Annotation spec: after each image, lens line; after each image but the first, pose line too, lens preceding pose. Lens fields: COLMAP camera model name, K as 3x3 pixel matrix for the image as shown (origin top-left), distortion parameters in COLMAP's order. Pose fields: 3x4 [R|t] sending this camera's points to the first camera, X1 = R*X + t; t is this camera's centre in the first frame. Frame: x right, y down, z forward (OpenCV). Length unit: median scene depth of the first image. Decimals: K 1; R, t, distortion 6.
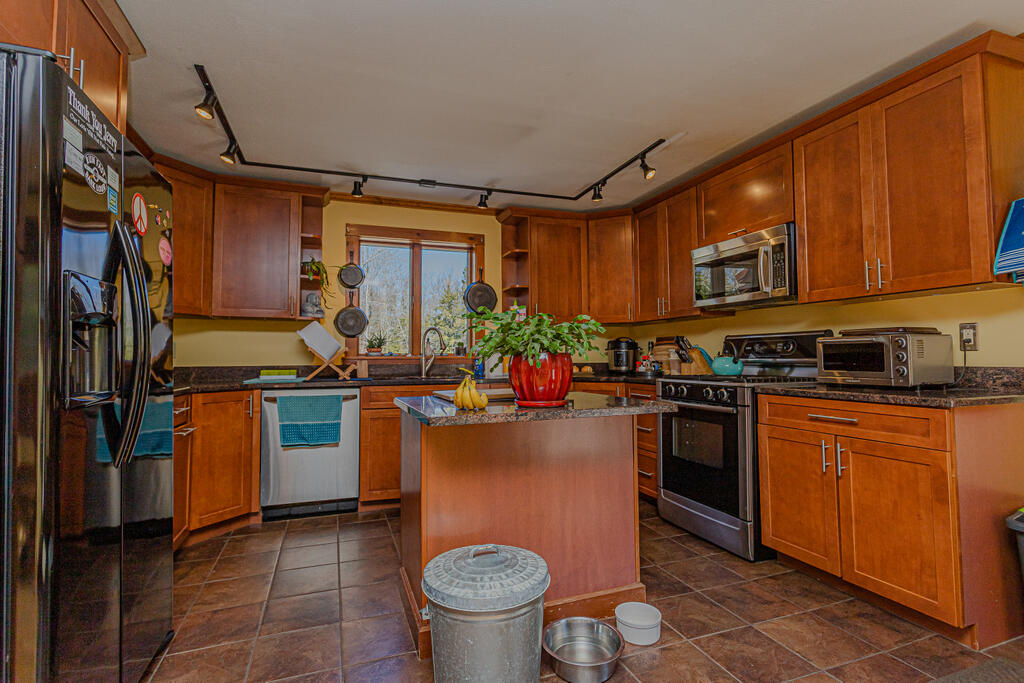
lens RADIAL K [[483.0, 0, 511.5], [0, 483.0, 339.8], [0, 0, 1]] dist [0.000592, 0.000255]
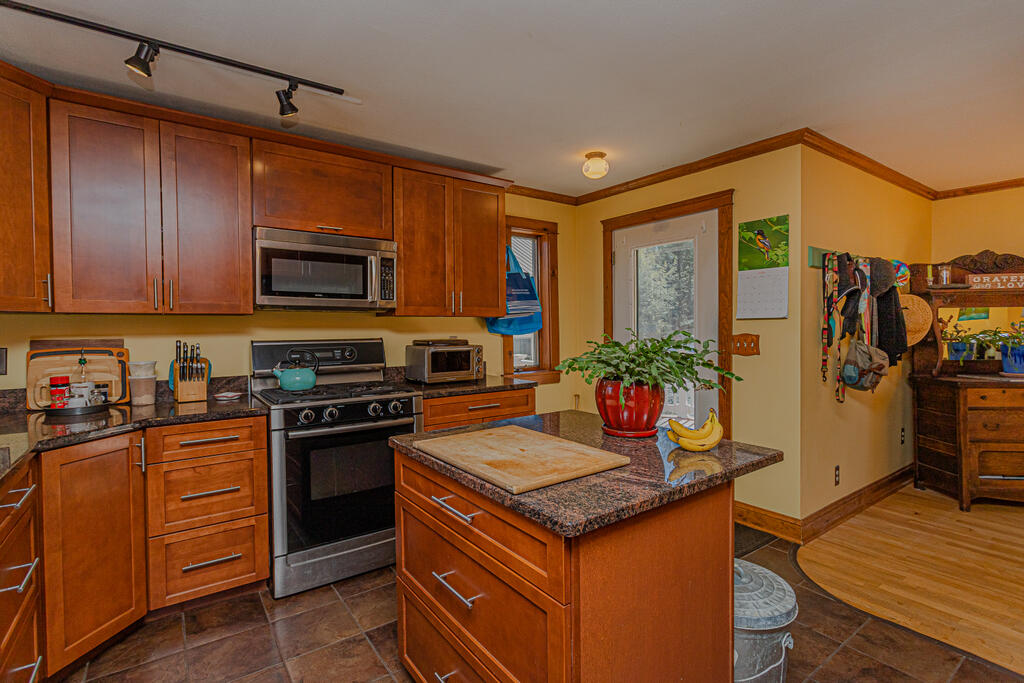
lens RADIAL K [[483.0, 0, 512.4], [0, 483.0, 338.0], [0, 0, 1]] dist [0.000592, 0.000255]
pose [[-0.277000, -0.017603, 0.960709, -0.577933], [-0.023387, 0.999659, 0.011574, -0.043432], [-0.960585, -0.019262, -0.277317, 1.082071]]
